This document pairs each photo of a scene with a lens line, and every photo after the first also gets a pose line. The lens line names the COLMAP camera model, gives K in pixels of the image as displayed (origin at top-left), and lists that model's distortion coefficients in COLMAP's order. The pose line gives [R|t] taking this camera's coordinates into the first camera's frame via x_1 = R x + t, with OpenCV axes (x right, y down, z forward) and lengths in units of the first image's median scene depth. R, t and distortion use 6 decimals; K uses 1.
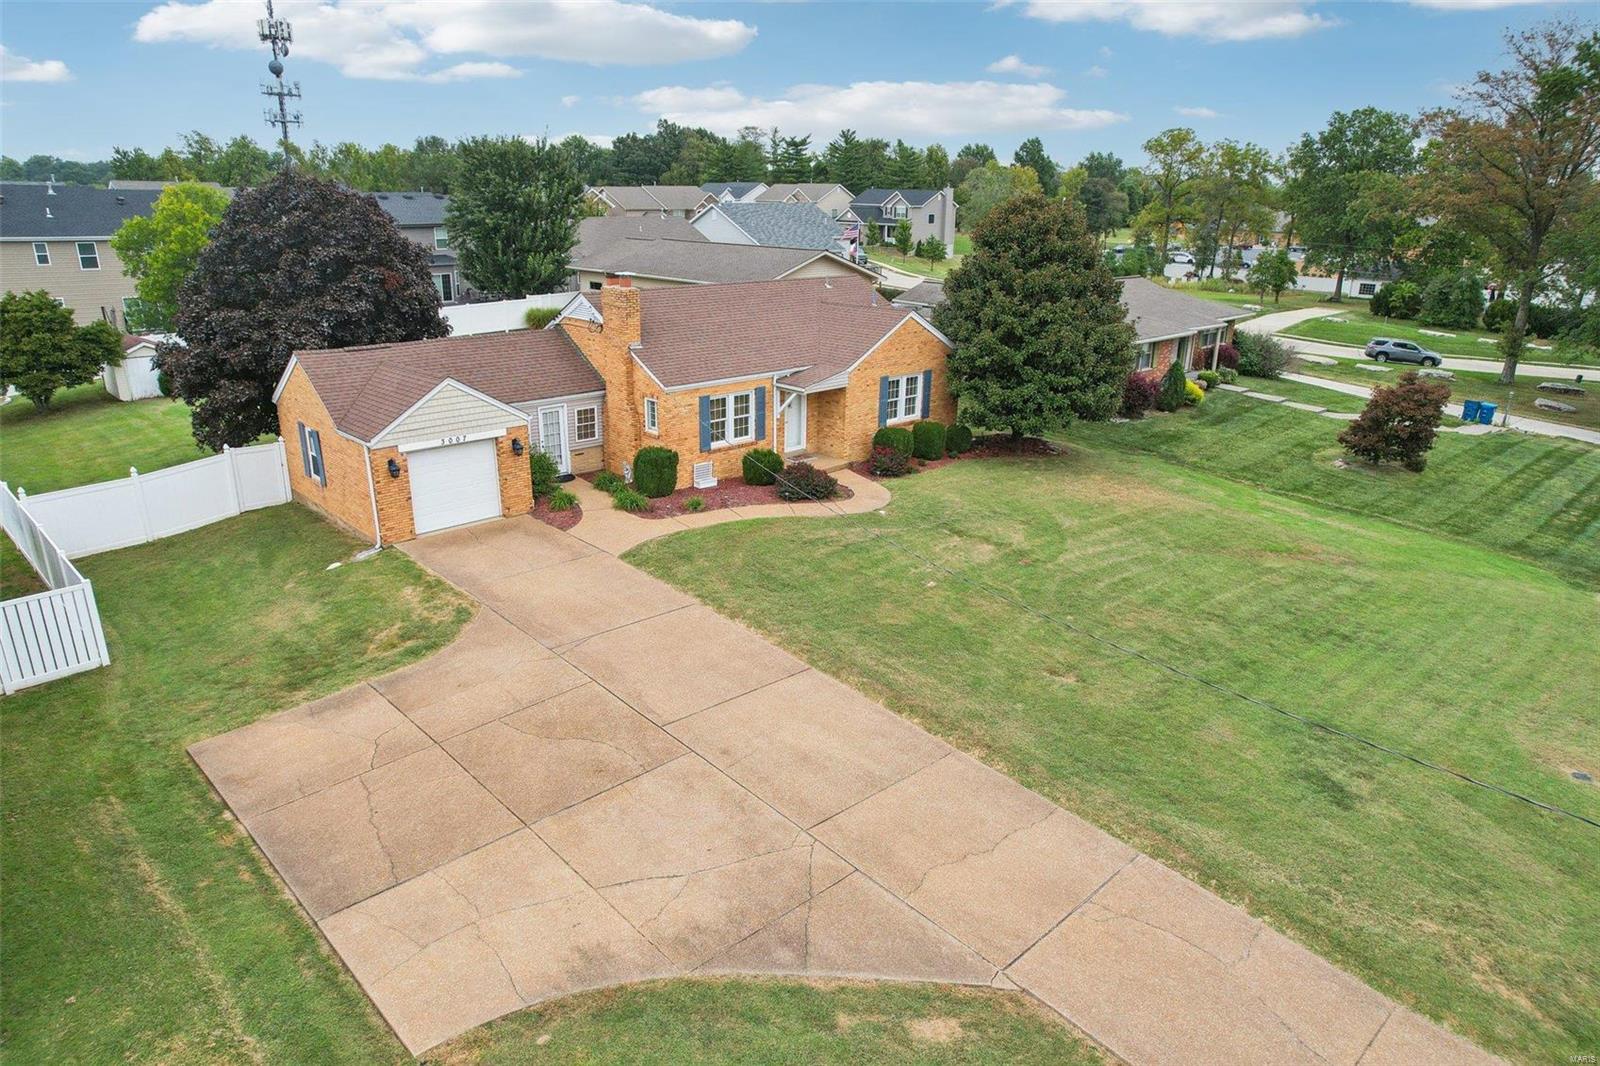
lens RADIAL K [[1033.2, 0, 802.4], [0, 1033.2, 540.7], [0, 0, 1]] dist [-0.074569, 0.068476]
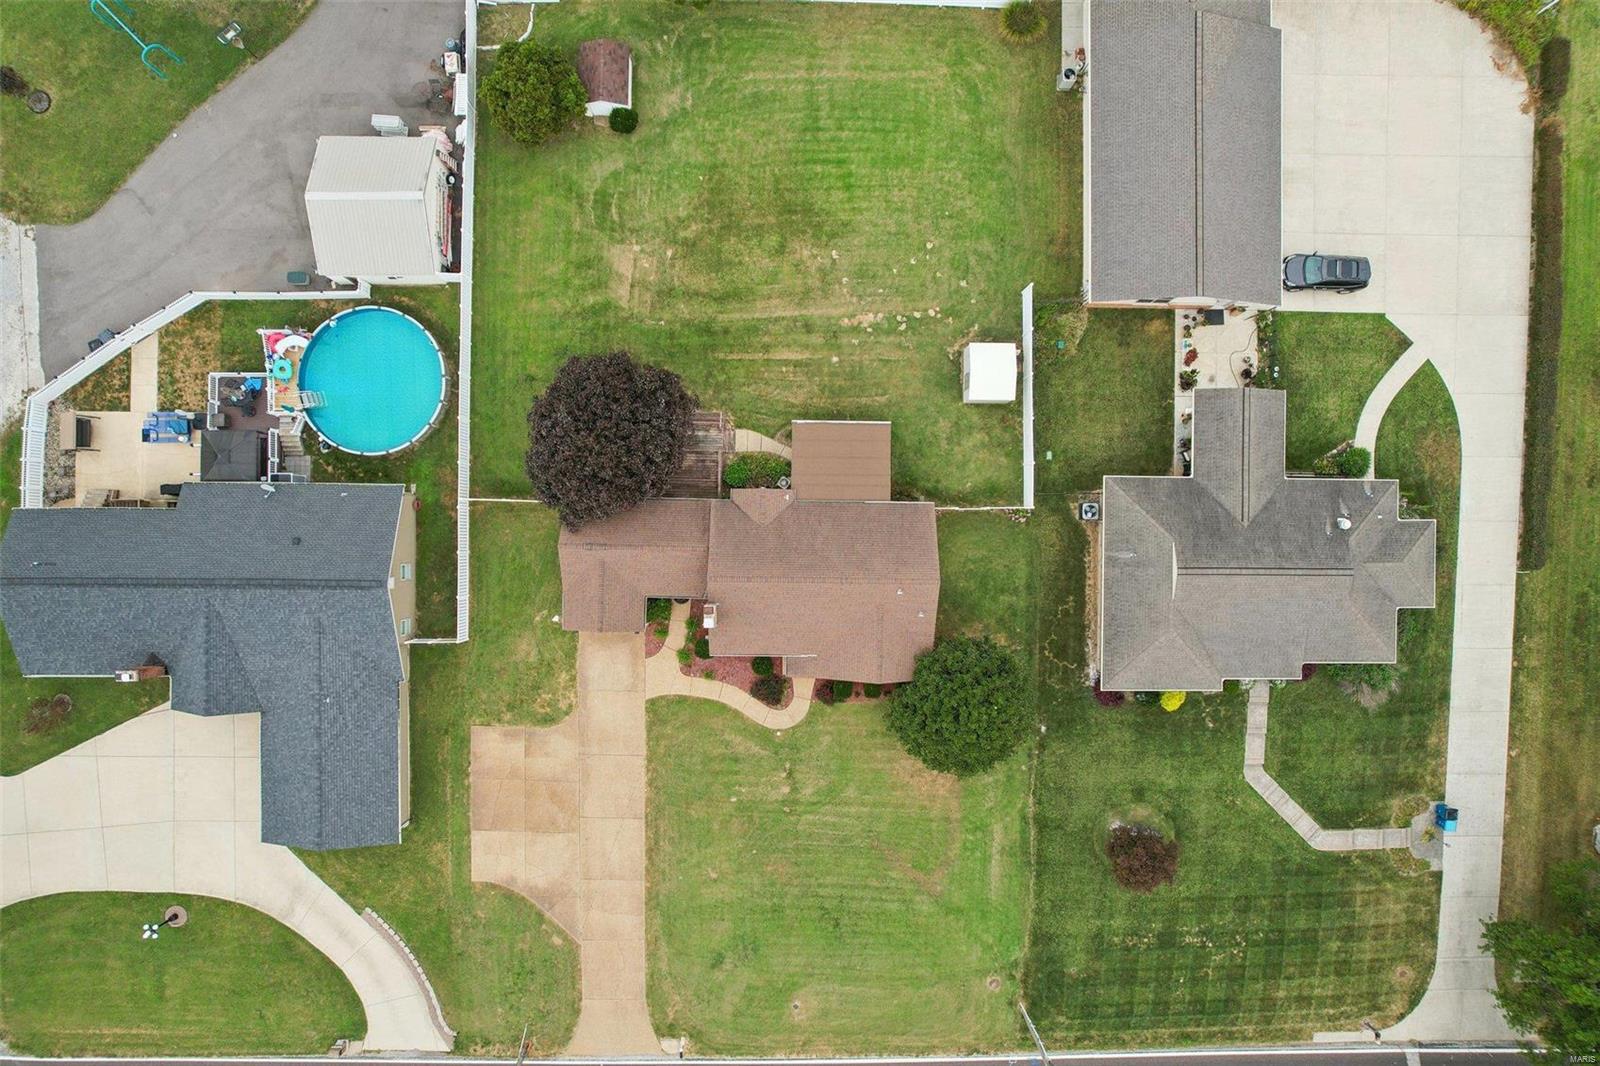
lens RADIAL K [[1036.5, 0, 800.0], [0, 1036.5, 533.0], [0, 0, 1]] dist [-0.067539, 0.064226]
pose [[0.713096, 0.701038, 0.006262, -0.185350], [-0.240120, 0.235839, 0.941659, -2.073352], [0.658662, -0.672997, 0.336509, 0.614681]]
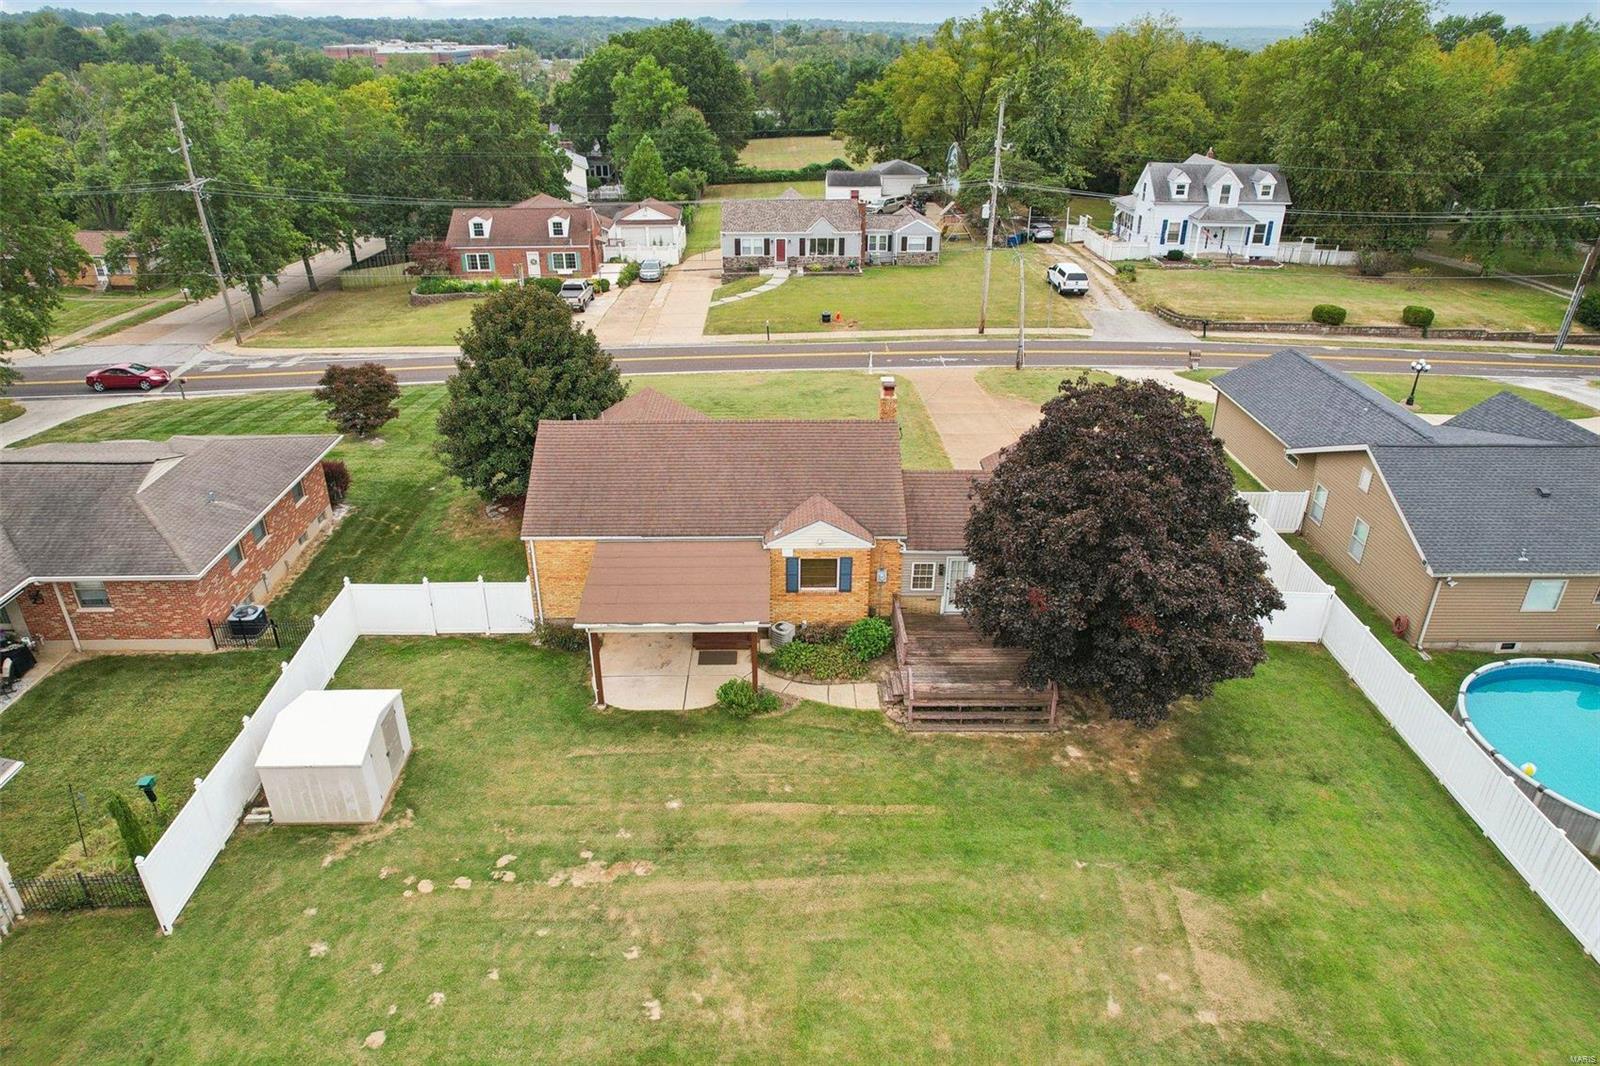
lens RADIAL K [[1033.2, 0, 802.4], [0, 1033.2, 540.7], [0, 0, 1]] dist [-0.074569, 0.068476]
pose [[-0.738527, -0.322002, 0.592362, -0.915709], [0.204629, 0.730091, 0.651992, -0.969027], [-0.642421, 0.602728, -0.473301, 1.807838]]
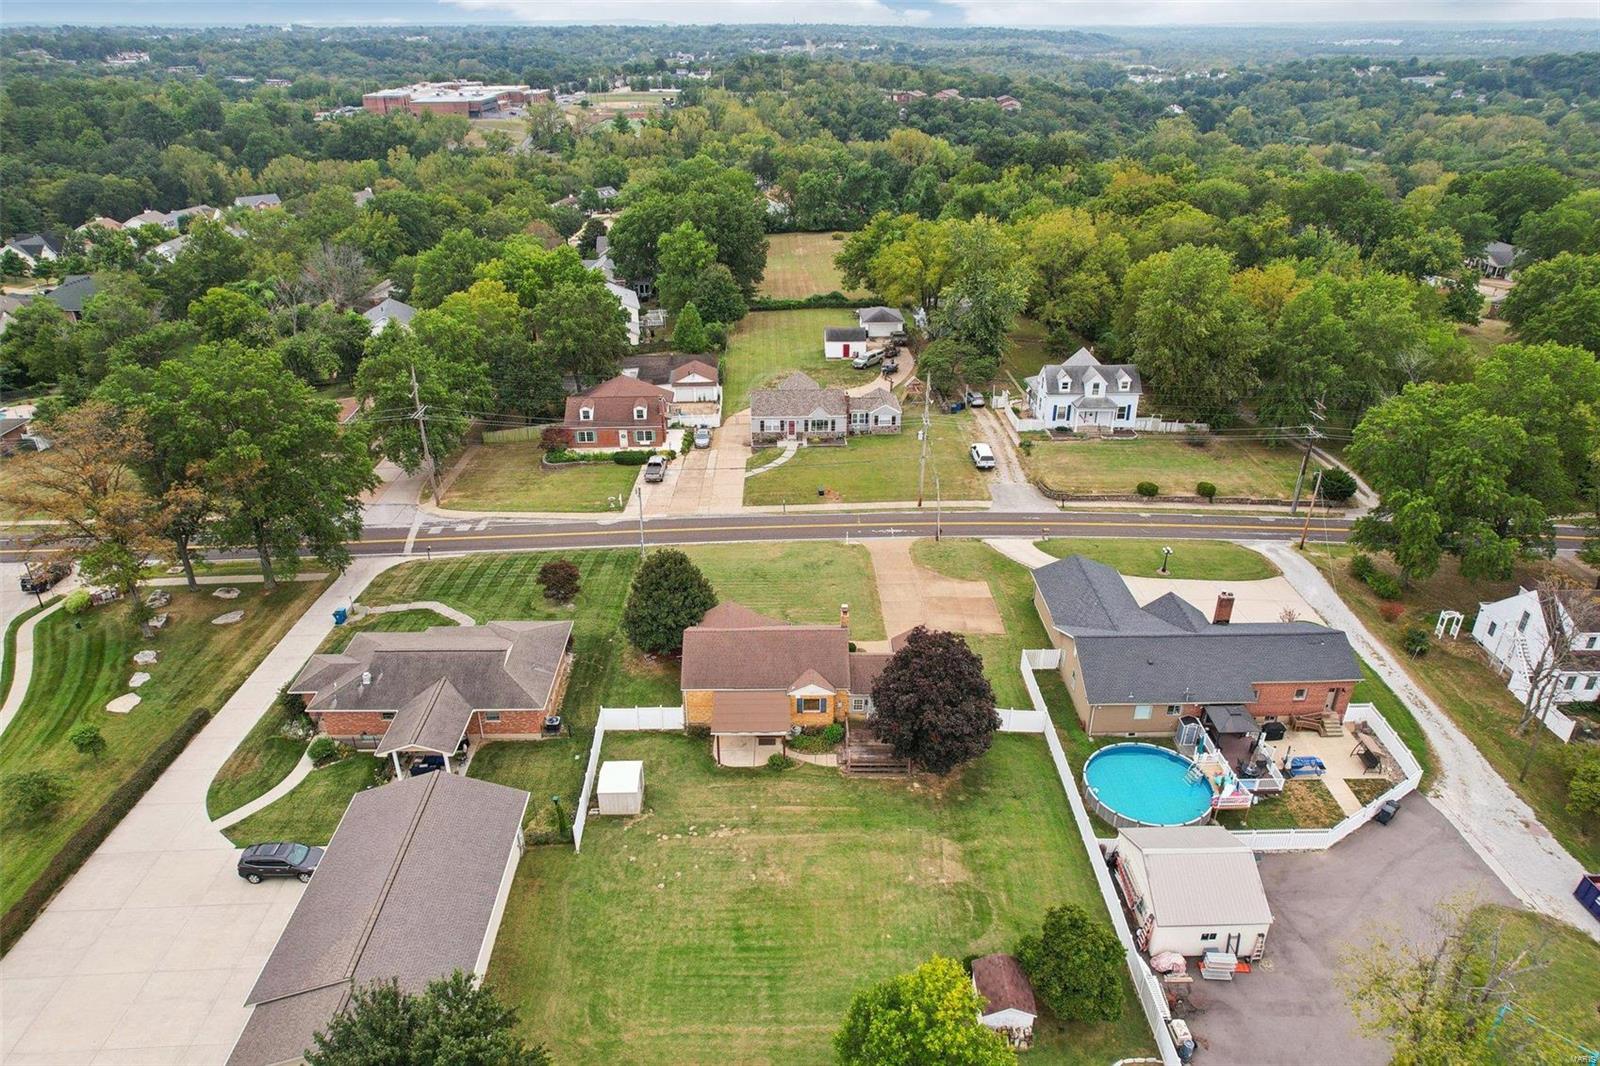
lens RADIAL K [[1036.5, 0, 800.0], [0, 1036.5, 533.0], [0, 0, 1]] dist [-0.067539, 0.064226]
pose [[-0.733267, -0.318325, 0.600824, -1.656343], [0.211271, 0.733235, 0.646321, -2.179238], [-0.646285, 0.600862, -0.470404, 2.253043]]
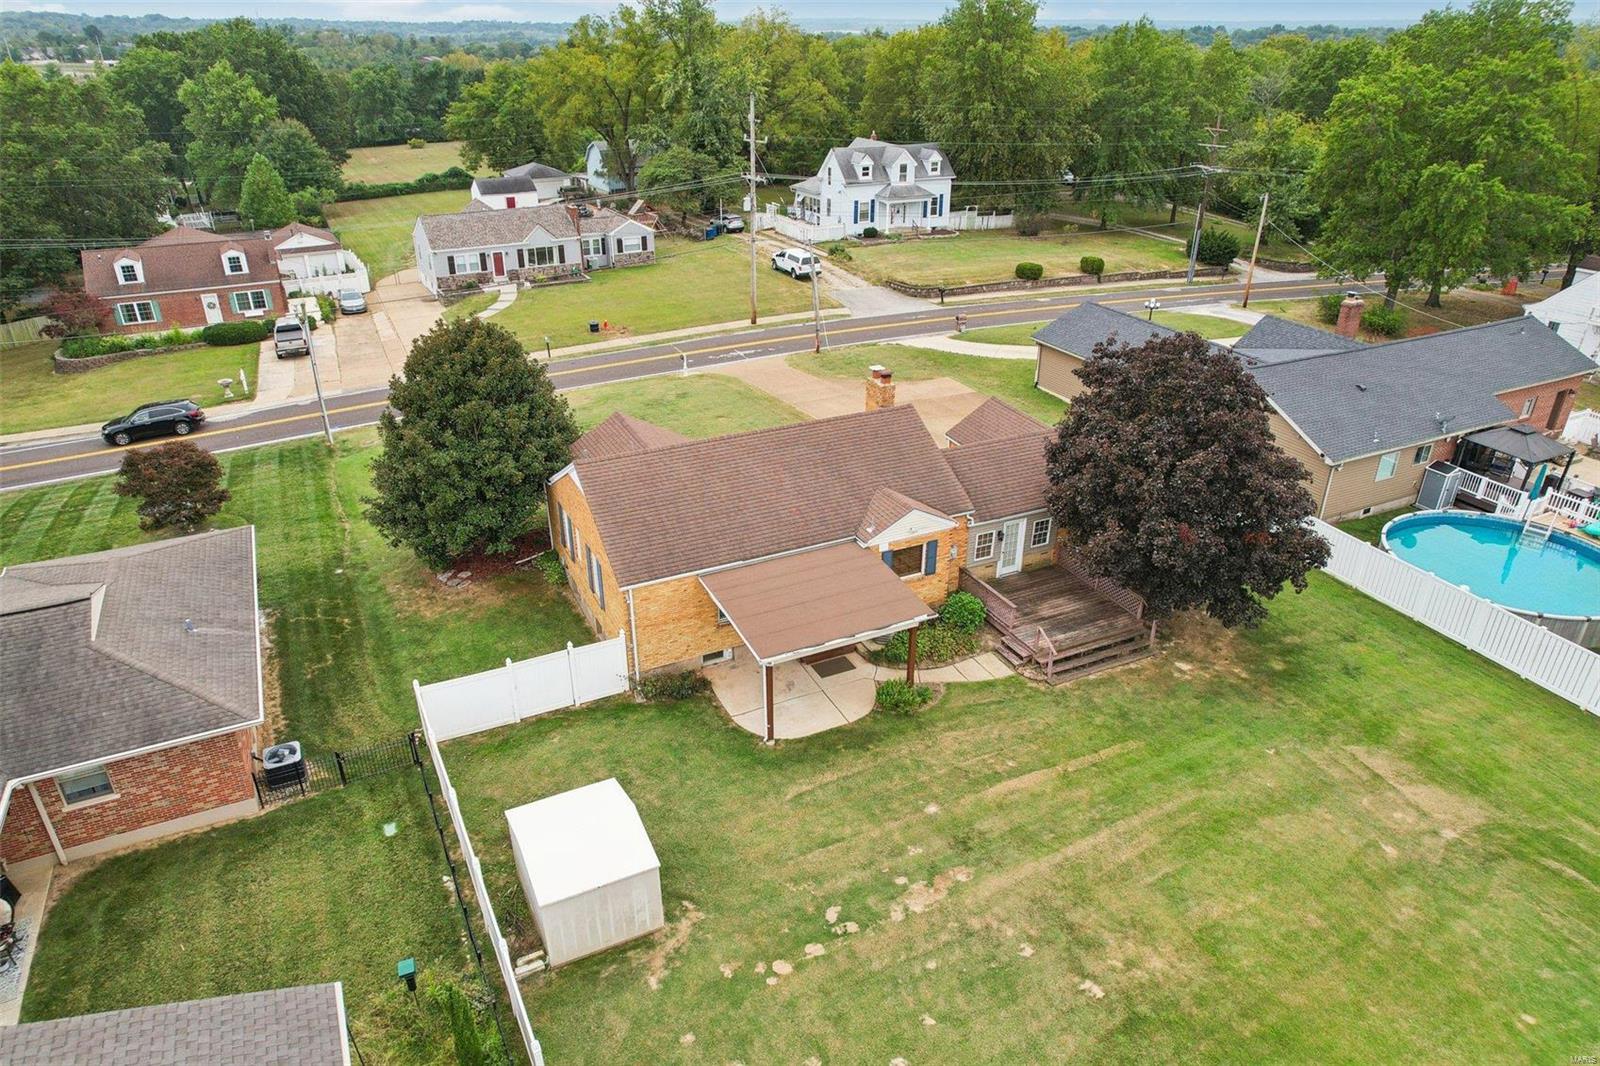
lens RADIAL K [[1033.2, 0, 802.4], [0, 1033.2, 540.7], [0, 0, 1]] dist [-0.074569, 0.068476]
pose [[-0.954248, -0.151590, 0.257742, -0.454217], [0.080671, 0.699492, 0.710073, -1.043501], [-0.287929, 0.698378, -0.655260, 2.051544]]
